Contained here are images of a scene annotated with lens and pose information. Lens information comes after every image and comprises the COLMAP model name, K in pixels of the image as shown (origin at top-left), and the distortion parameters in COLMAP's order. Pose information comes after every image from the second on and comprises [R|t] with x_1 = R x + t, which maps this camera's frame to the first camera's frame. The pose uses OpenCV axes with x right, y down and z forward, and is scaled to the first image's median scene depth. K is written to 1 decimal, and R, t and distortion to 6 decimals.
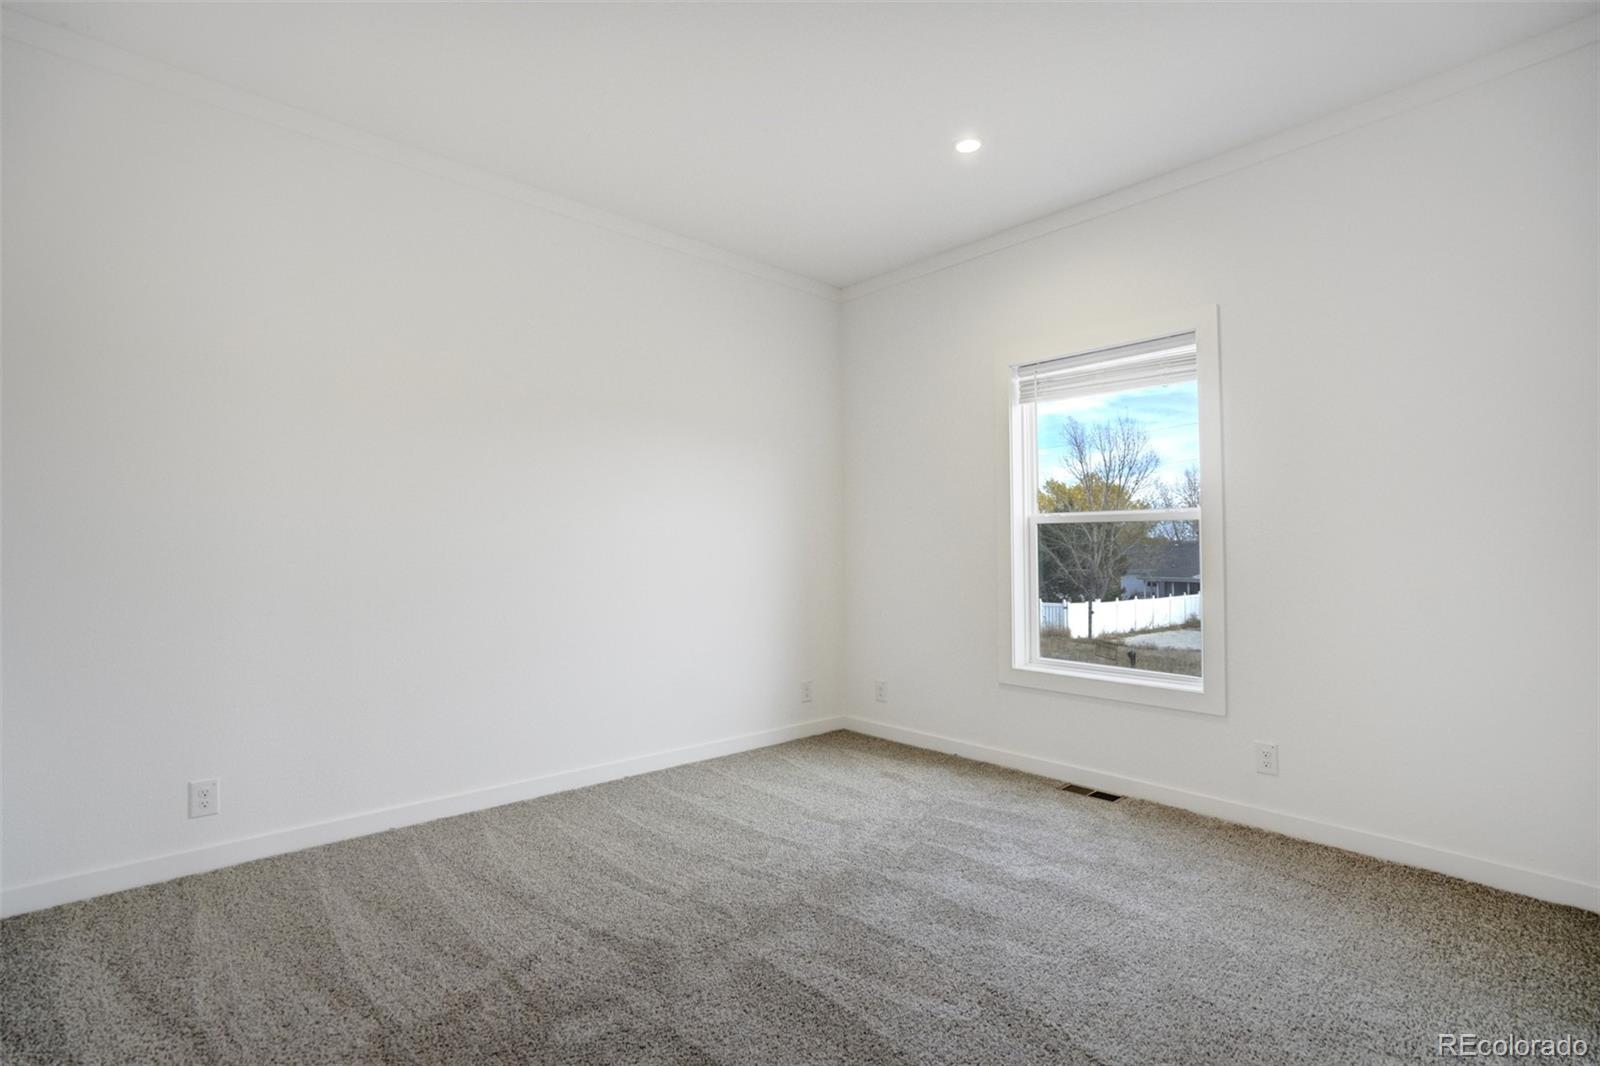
lens RADIAL K [[753.4, 0, 792.9], [0, 753.4, 522.4], [0, 0, 1]] dist [-0.000436, 0.000130]
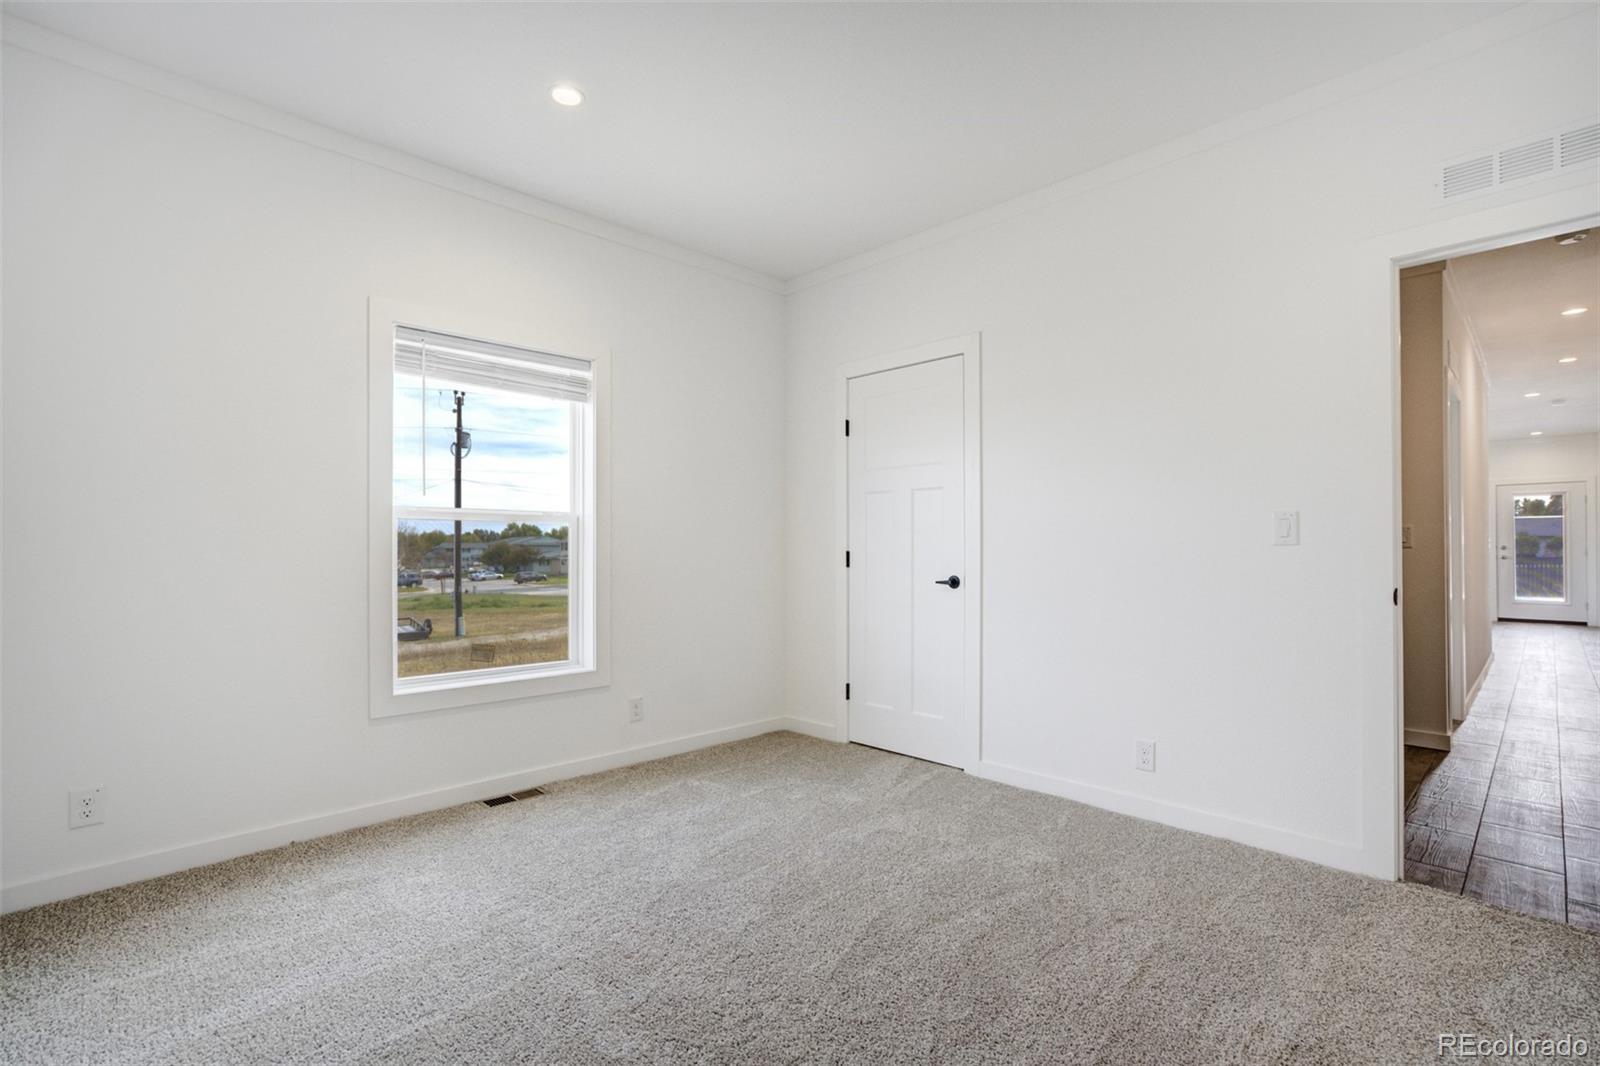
lens RADIAL K [[736.6, 0, 831.0], [0, 736.6, 536.2], [0, 0, 1]] dist [-0.000204, 0.000605]
pose [[-0.051337, 0.016404, 0.998547, -0.588512], [-0.032226, 0.999317, -0.018073, 0.023795], [-0.998161, -0.033107, -0.050773, 0.648306]]
